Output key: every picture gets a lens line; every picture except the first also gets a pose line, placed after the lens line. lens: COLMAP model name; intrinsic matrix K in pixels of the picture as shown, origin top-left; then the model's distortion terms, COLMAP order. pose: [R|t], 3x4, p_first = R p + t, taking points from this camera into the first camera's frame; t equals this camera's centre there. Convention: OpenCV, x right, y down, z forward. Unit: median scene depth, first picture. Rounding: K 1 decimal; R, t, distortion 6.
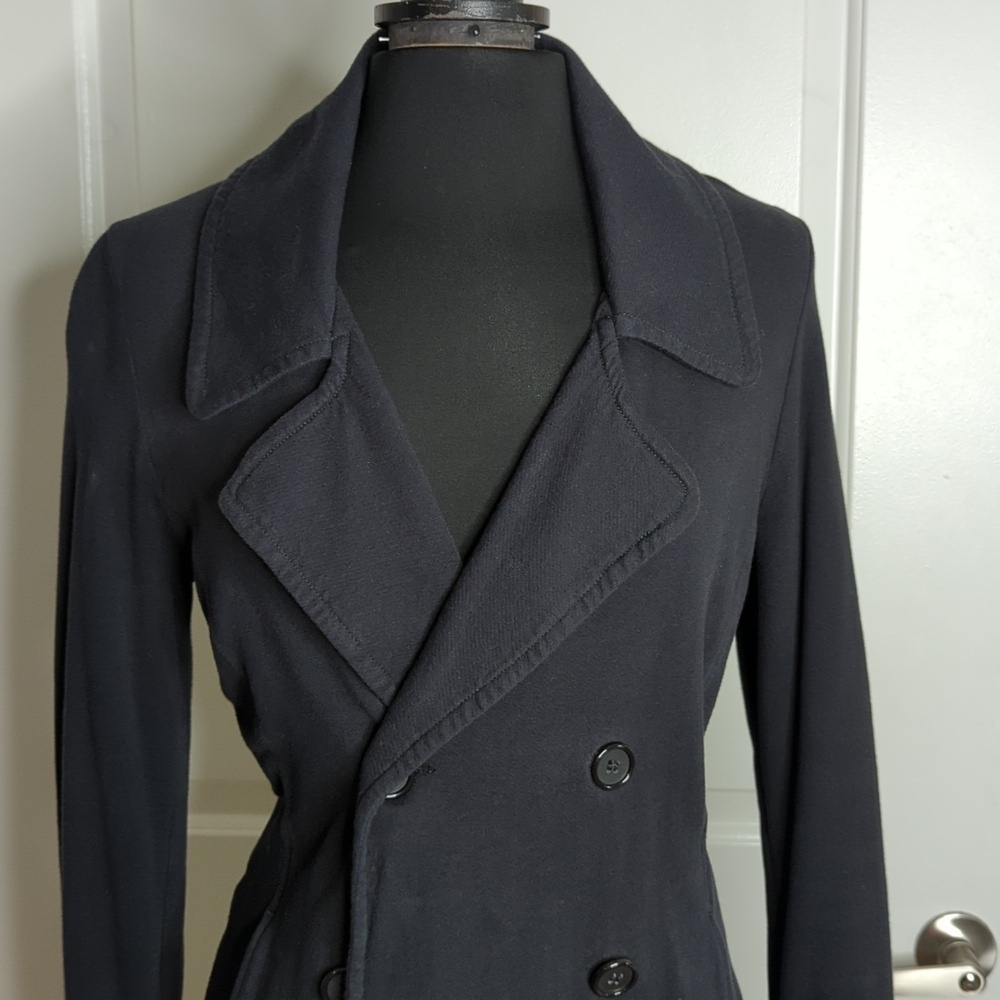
lens RADIAL K [[1515.9, 0, 545.6], [0, 1515.9, 476.0], [0, 0, 1]] dist [0.004866, 0.000000]
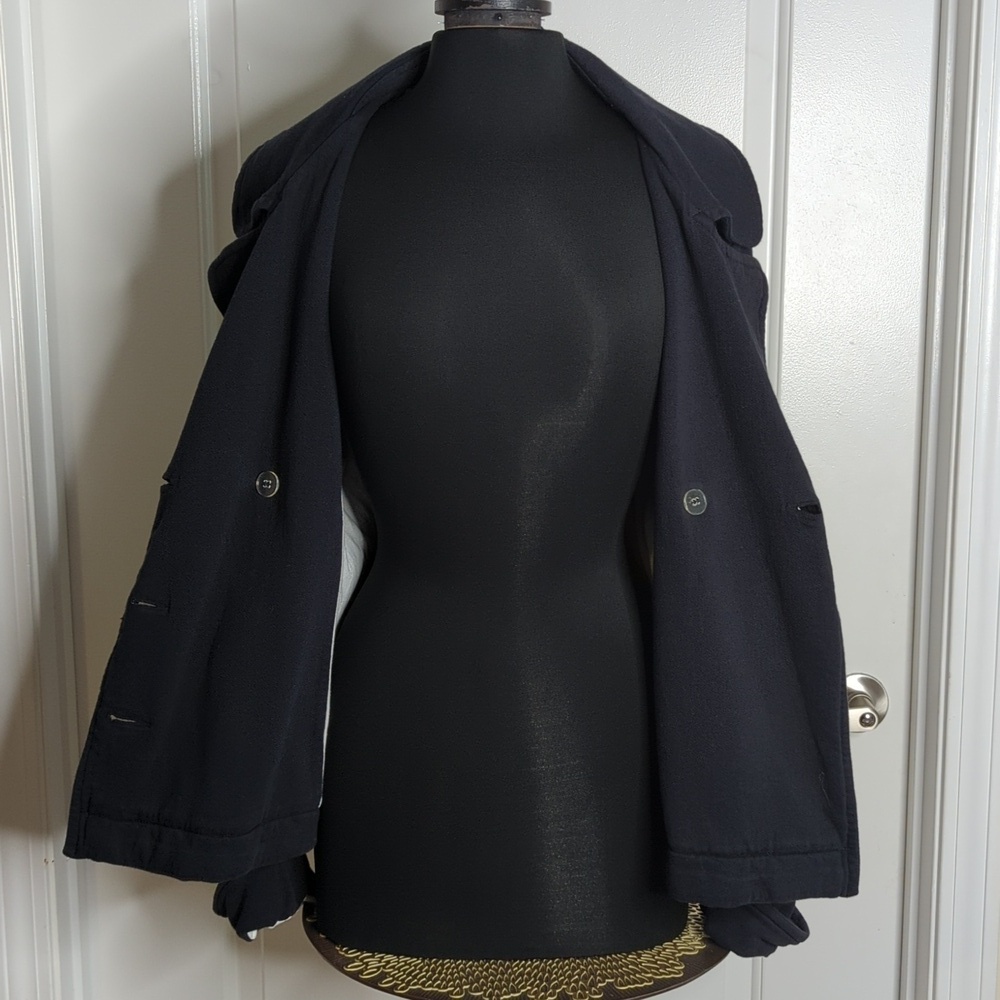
lens RADIAL K [[1515.9, 0, 534.7], [0, 1515.9, 500.5], [0, 0, 1]] dist [0.004866, 0.000000]
pose [[0.999287, -0.004624, 0.037464, -0.064671], [0.003043, 0.999107, 0.042135, 0.081694], [-0.037626, -0.041991, 0.998409, -0.325398]]
